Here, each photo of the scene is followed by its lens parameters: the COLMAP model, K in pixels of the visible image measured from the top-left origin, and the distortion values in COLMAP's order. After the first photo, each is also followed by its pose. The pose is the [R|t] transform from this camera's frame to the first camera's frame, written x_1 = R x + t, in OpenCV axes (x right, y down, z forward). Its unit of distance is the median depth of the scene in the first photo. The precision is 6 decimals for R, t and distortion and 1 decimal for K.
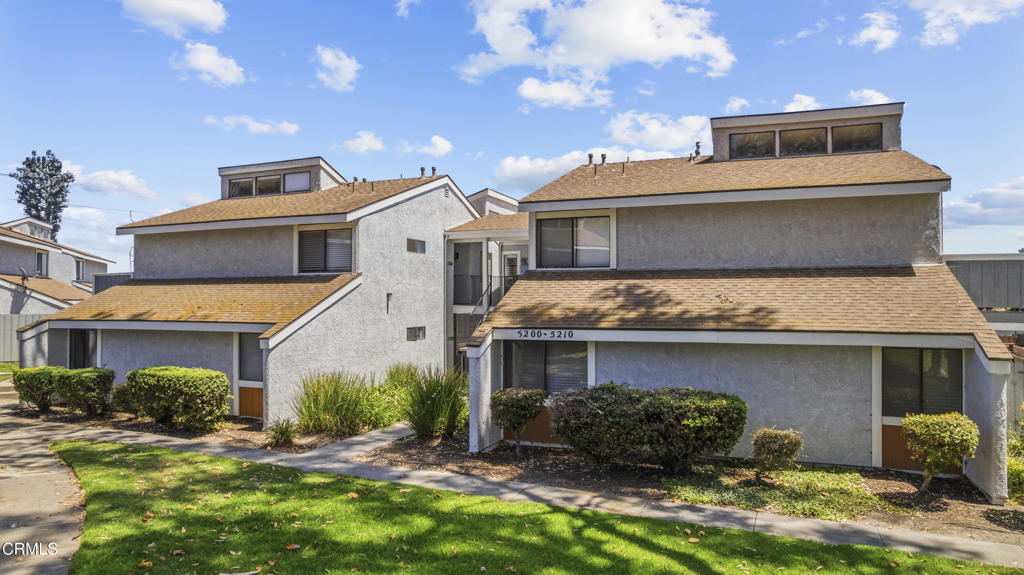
lens RADIAL K [[638.5, 0, 511.4], [0, 638.5, 288.0], [0, 0, 1]] dist [-0.052225, -0.000106]
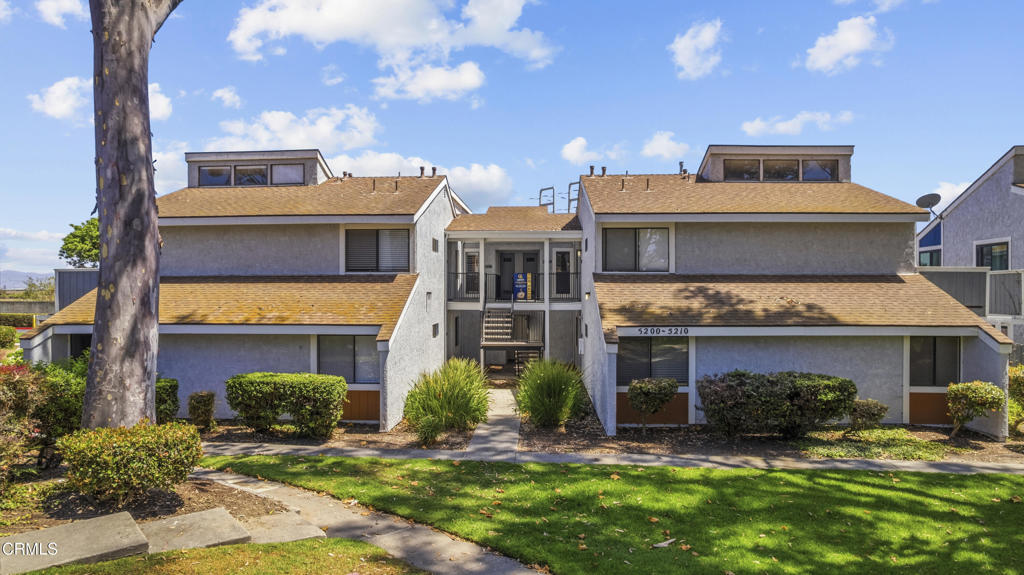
lens RADIAL K [[638.5, 0, 532.2], [0, 638.5, 282.9], [0, 0, 1]] dist [-0.052225, -0.000106]
pose [[0.950195, 0.004238, 0.311628, -0.485248], [-0.006381, 0.999962, 0.005858, -0.019134], [-0.311591, -0.007555, 0.950186, -0.034412]]
